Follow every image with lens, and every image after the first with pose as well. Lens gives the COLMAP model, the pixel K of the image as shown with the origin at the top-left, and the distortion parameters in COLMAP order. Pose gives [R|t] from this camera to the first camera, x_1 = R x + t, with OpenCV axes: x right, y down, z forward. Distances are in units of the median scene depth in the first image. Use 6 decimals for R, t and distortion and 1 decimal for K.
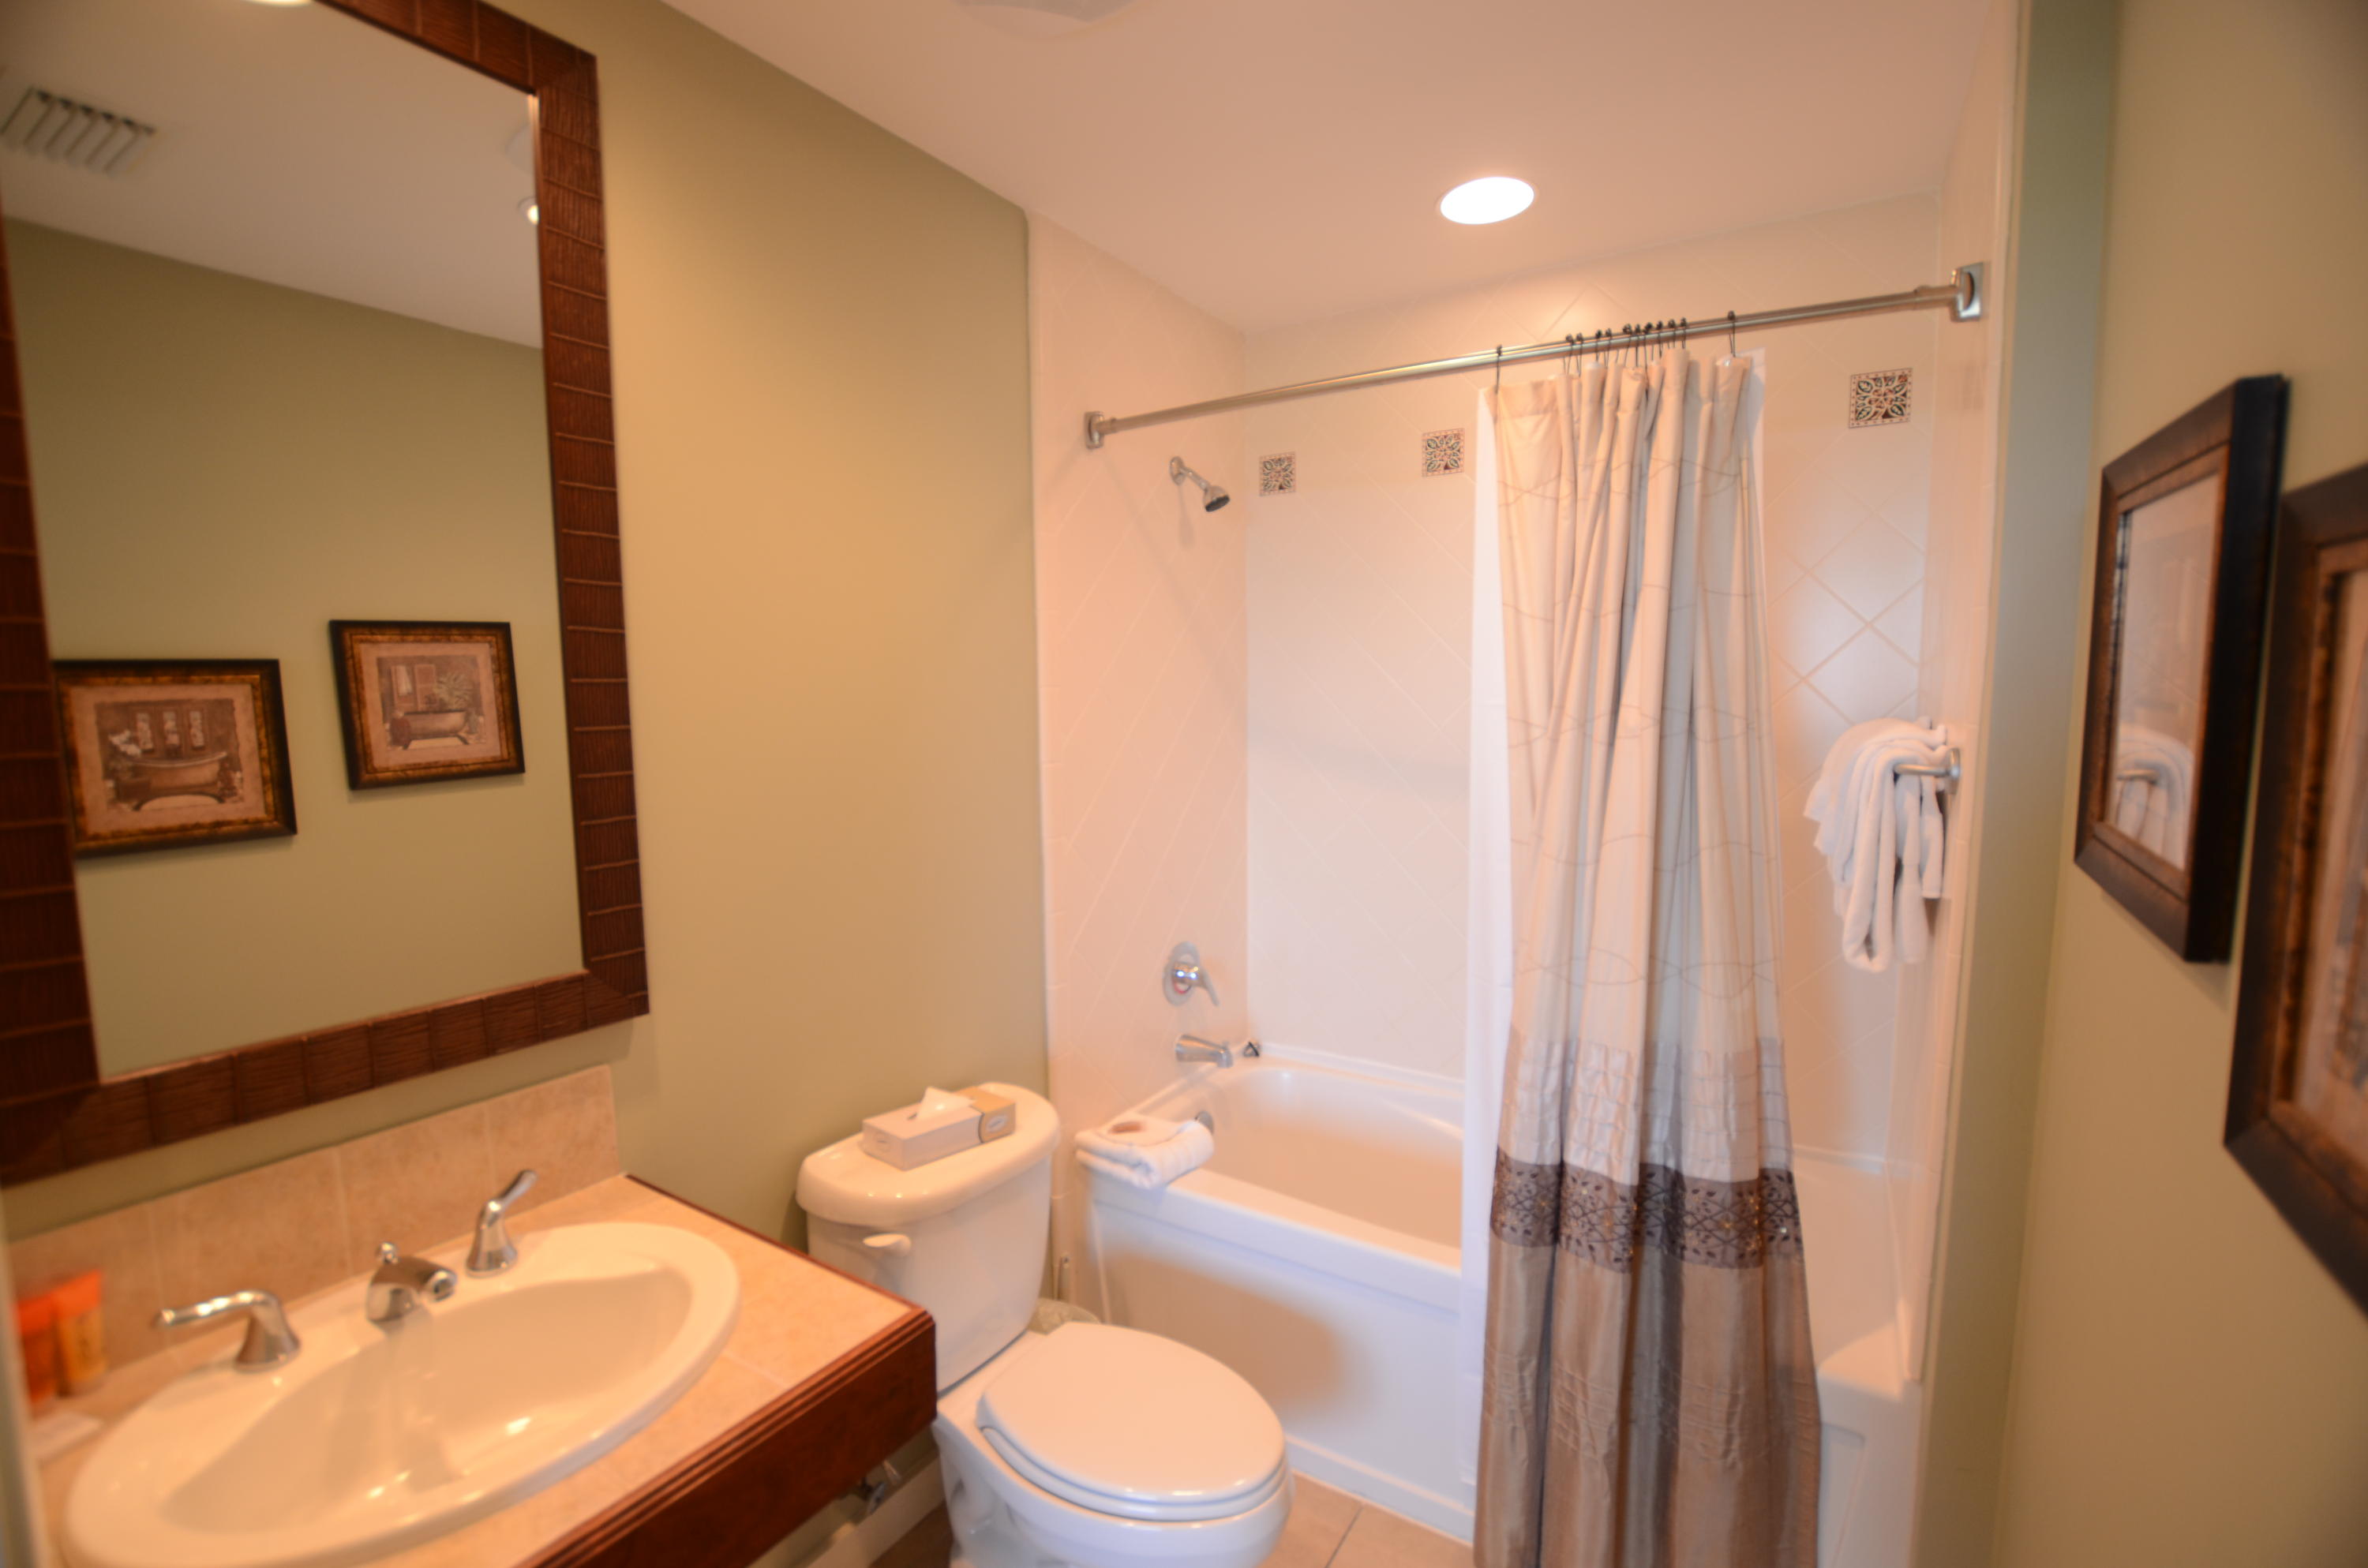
lens RADIAL K [[1039.8, 0, 1181.8], [0, 1039.8, 788.1], [0, 0, 1]] dist [-0.027465, -0.000432]
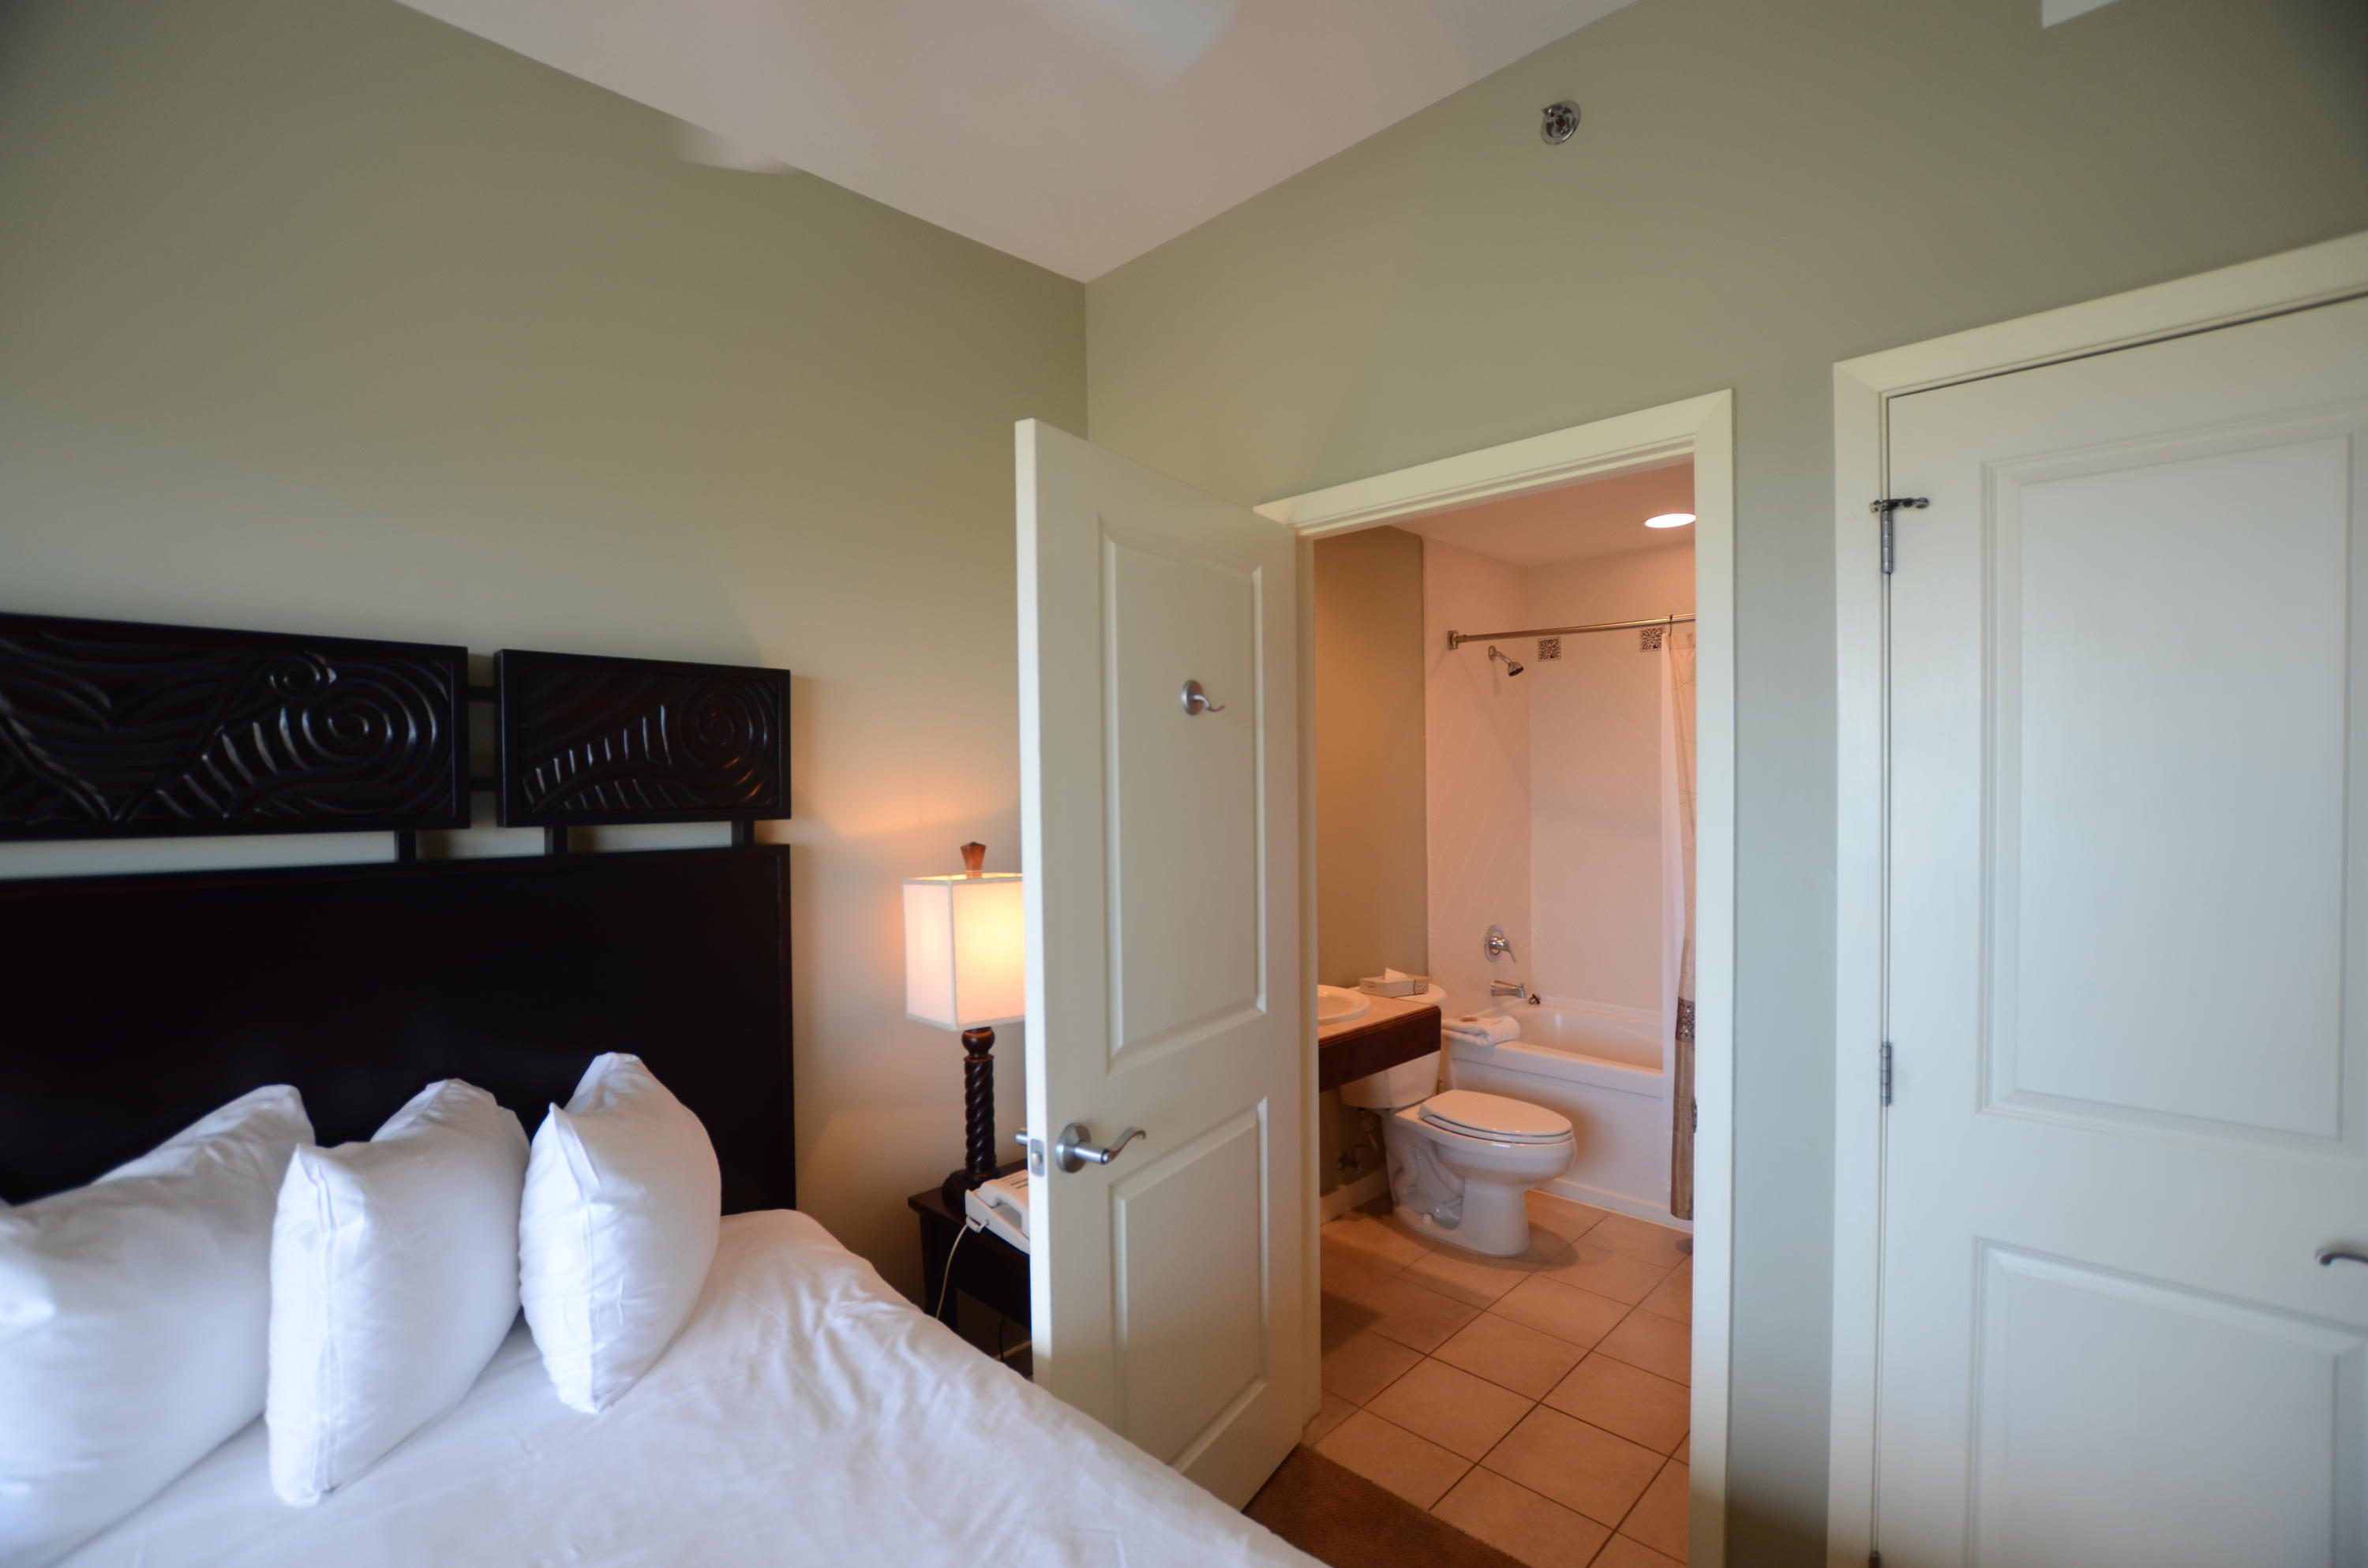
lens RADIAL K [[1039.8, 0, 1186.6], [0, 1039.8, 783.4], [0, 0, 1]] dist [-0.027465, -0.000432]
pose [[0.978137, 0.001260, -0.207959, -0.164175], [-0.019153, 0.996277, -0.084050, 0.082819], [0.207079, 0.086196, 0.974520, -0.912391]]
